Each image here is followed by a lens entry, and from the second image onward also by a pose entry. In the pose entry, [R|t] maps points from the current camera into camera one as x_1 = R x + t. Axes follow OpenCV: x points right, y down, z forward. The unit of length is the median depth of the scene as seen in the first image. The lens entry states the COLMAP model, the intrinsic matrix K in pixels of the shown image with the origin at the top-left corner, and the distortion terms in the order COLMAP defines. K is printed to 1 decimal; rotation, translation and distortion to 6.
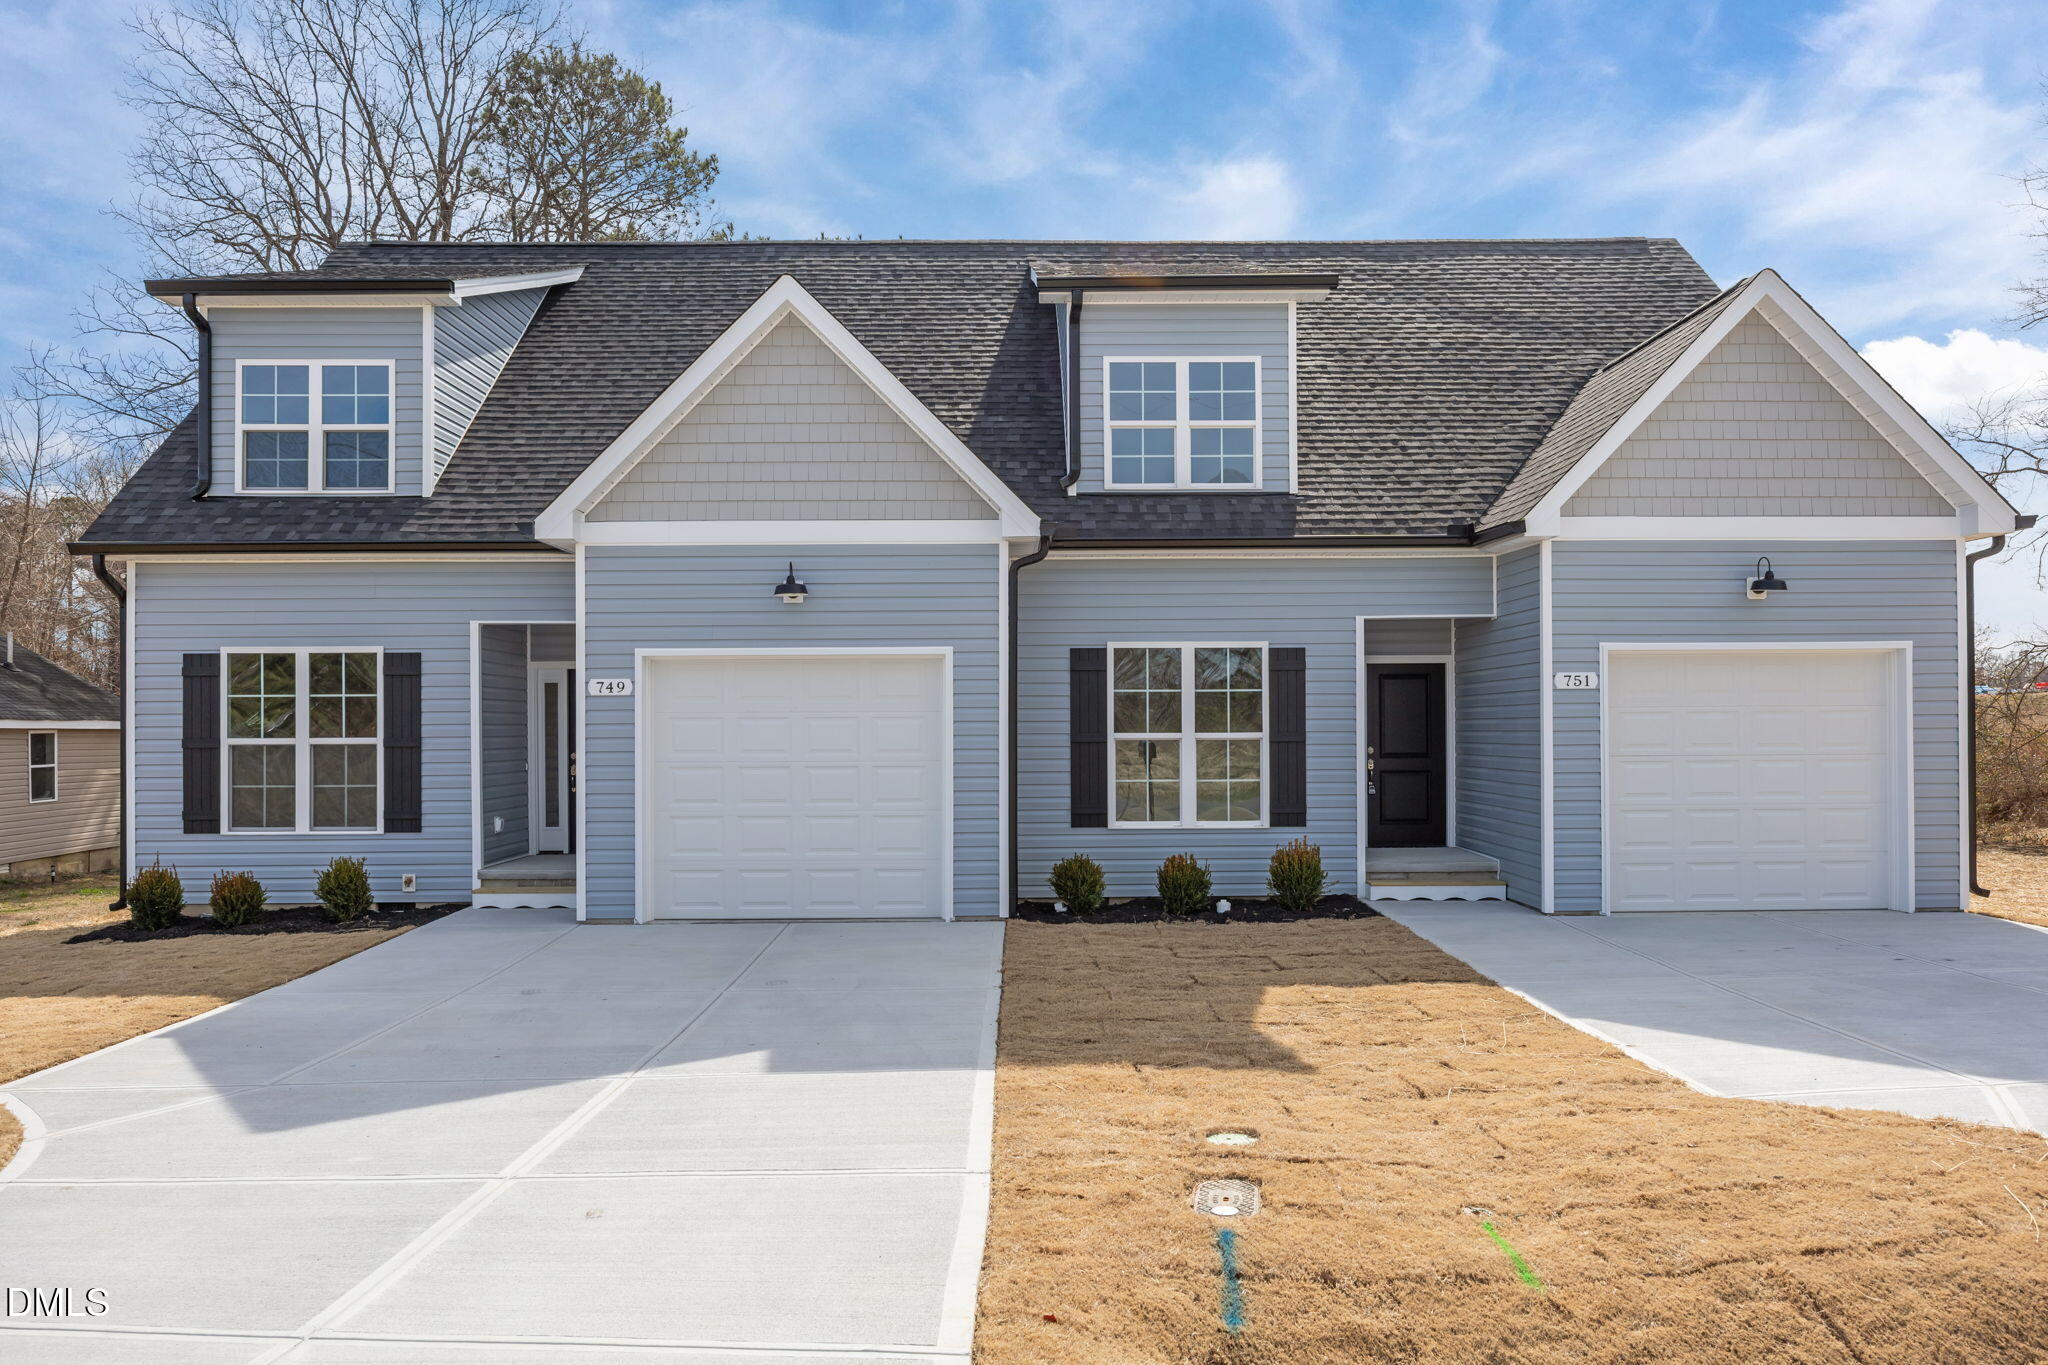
lens RADIAL K [[1488.7, 0, 1028.6], [0, 1488.7, 715.4], [0, 0, 1]] dist [-0.009510, 0.003080]
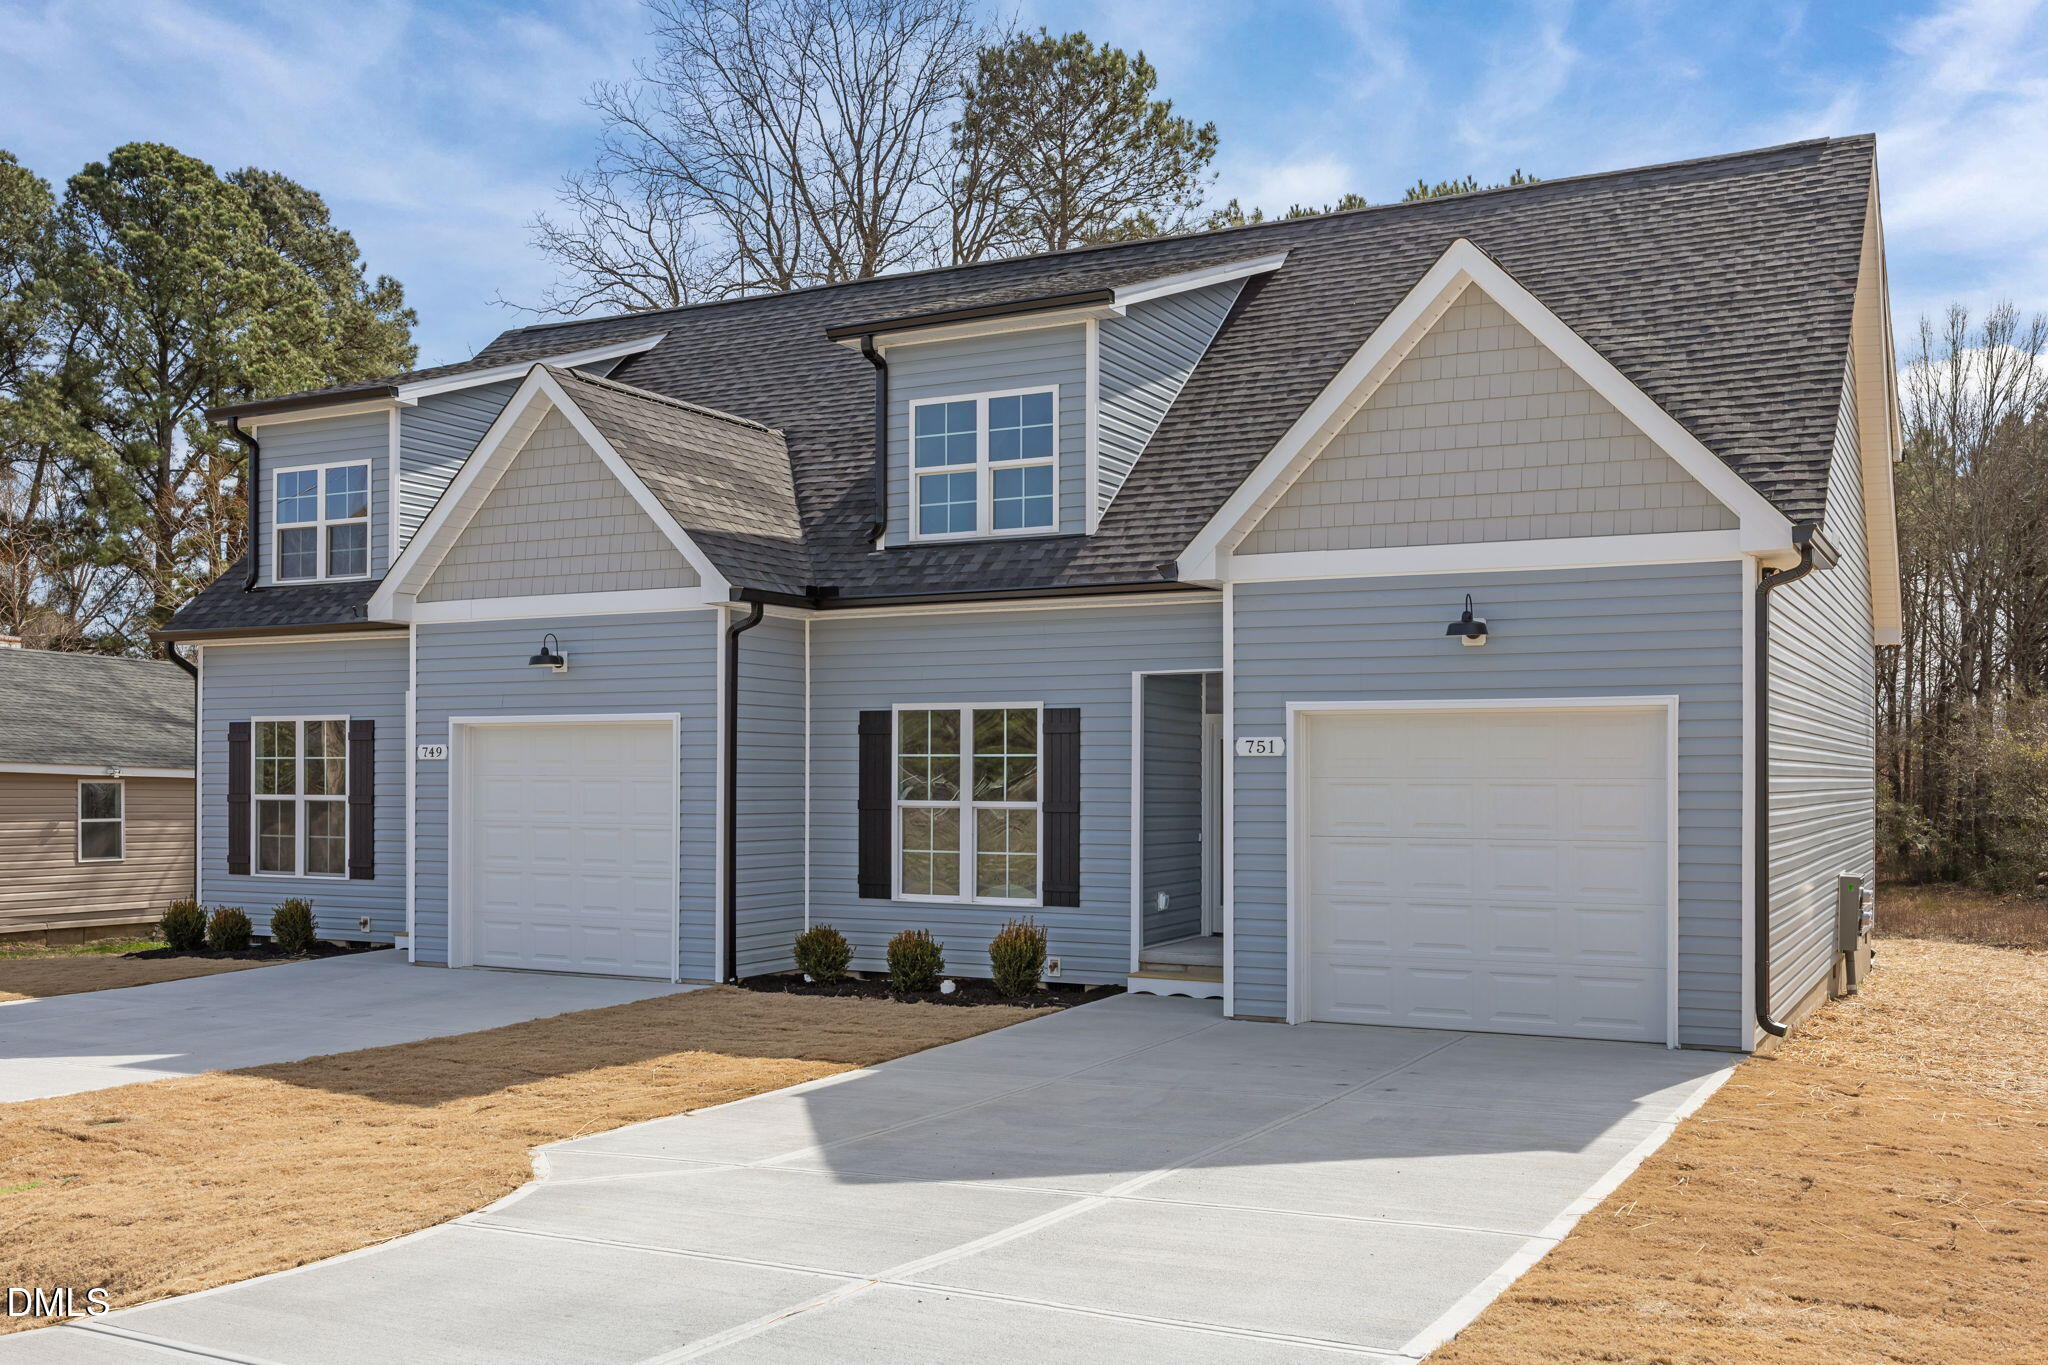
lens RADIAL K [[1838.7, 0, 1065.0], [0, 1838.7, 819.9], [0, 0, 1]] dist [-0.042138, 0.003263]
pose [[0.888329, 0.019608, -0.458788, 0.677255], [-0.009804, 0.999670, 0.023742, -0.004616], [0.459102, -0.016592, 0.888228, 0.011936]]
